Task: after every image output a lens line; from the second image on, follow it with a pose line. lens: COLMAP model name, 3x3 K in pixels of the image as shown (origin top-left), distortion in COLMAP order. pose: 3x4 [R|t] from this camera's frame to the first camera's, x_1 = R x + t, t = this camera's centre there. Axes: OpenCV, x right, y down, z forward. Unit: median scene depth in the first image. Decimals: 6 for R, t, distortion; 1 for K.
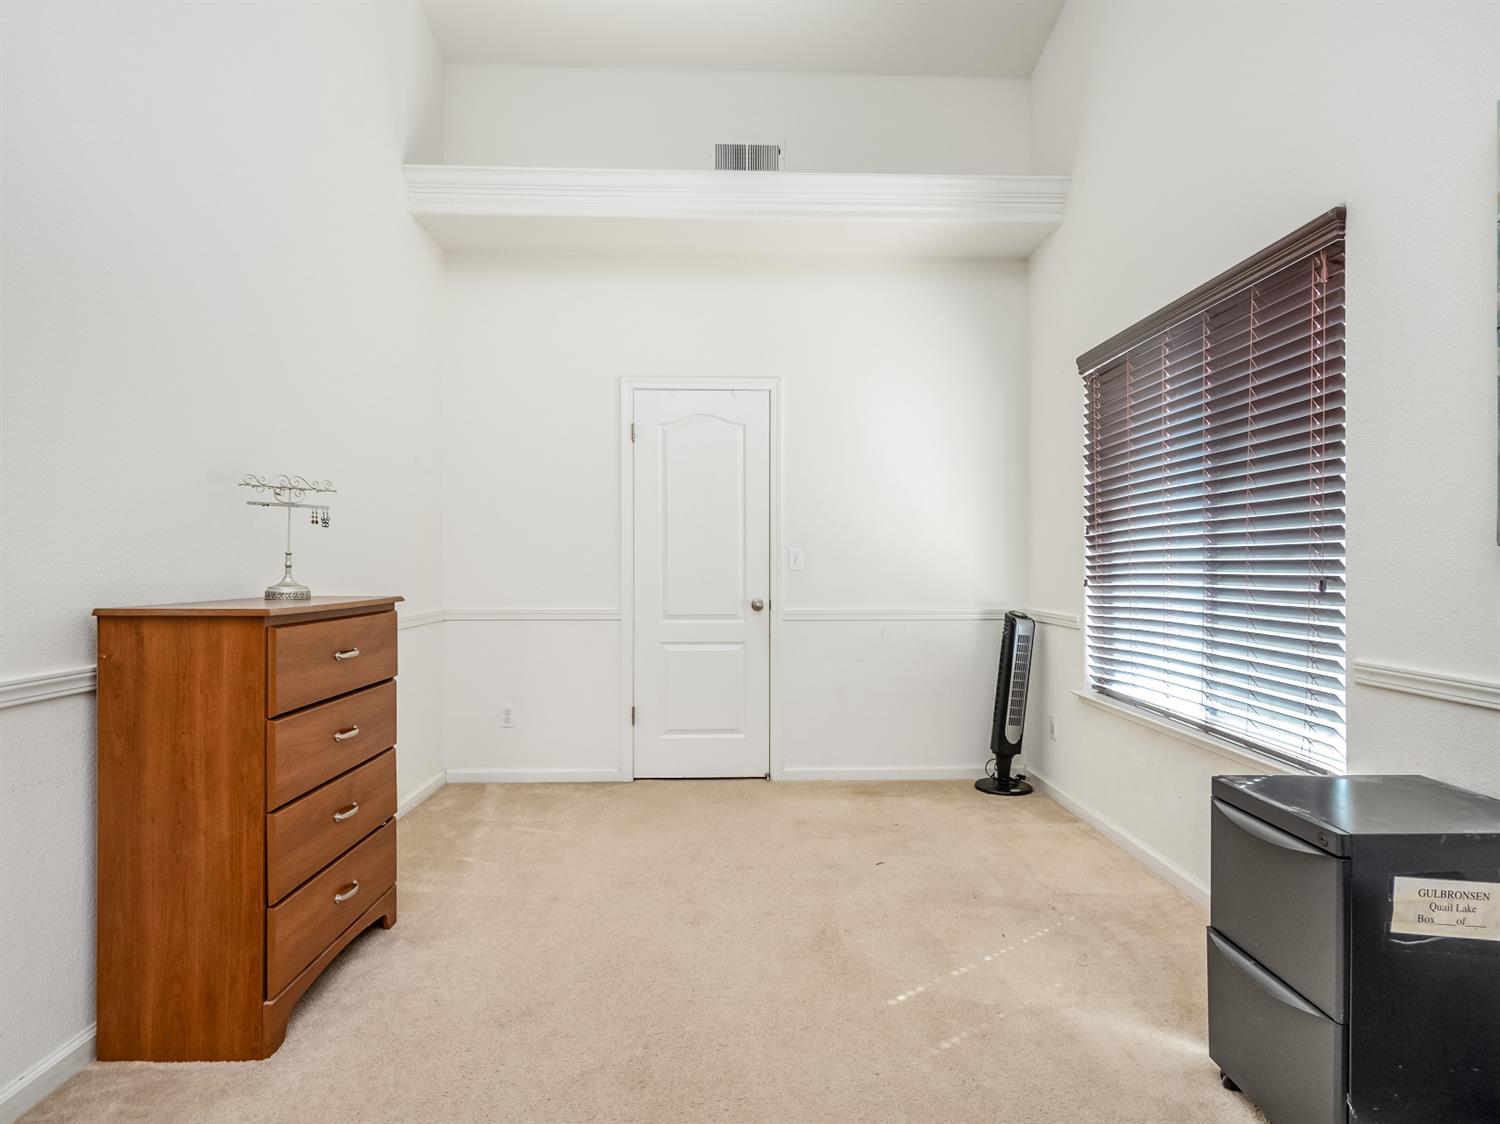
lens RADIAL K [[797.3, 0, 750.0], [0, 797.3, 562.0], [0, 0, 1]] dist [0.002108, -0.000096]
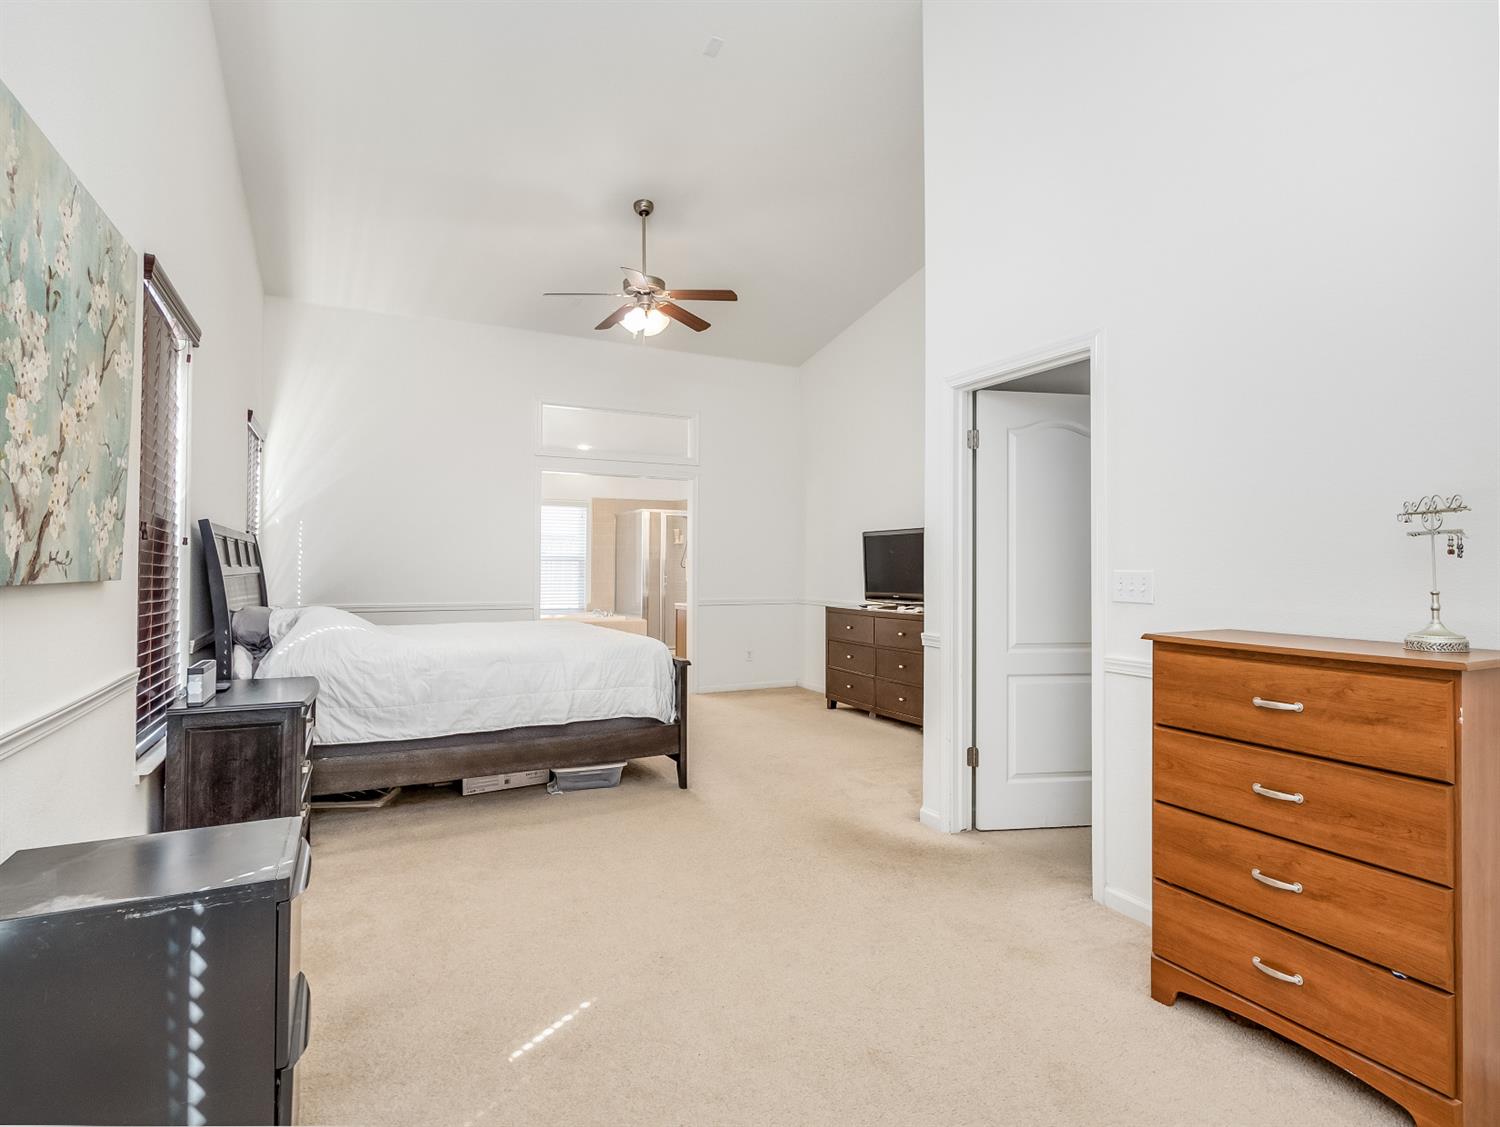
lens RADIAL K [[797.6, 0, 742.9], [0, 797.6, 578.5], [0, 0, 1]] dist [0.003251, 0.000325]
pose [[-0.916366, -0.000589, -0.400342, 0.251773], [-0.006190, 0.999900, 0.012698, -0.021269], [0.400294, 0.014114, -0.916278, 0.989678]]
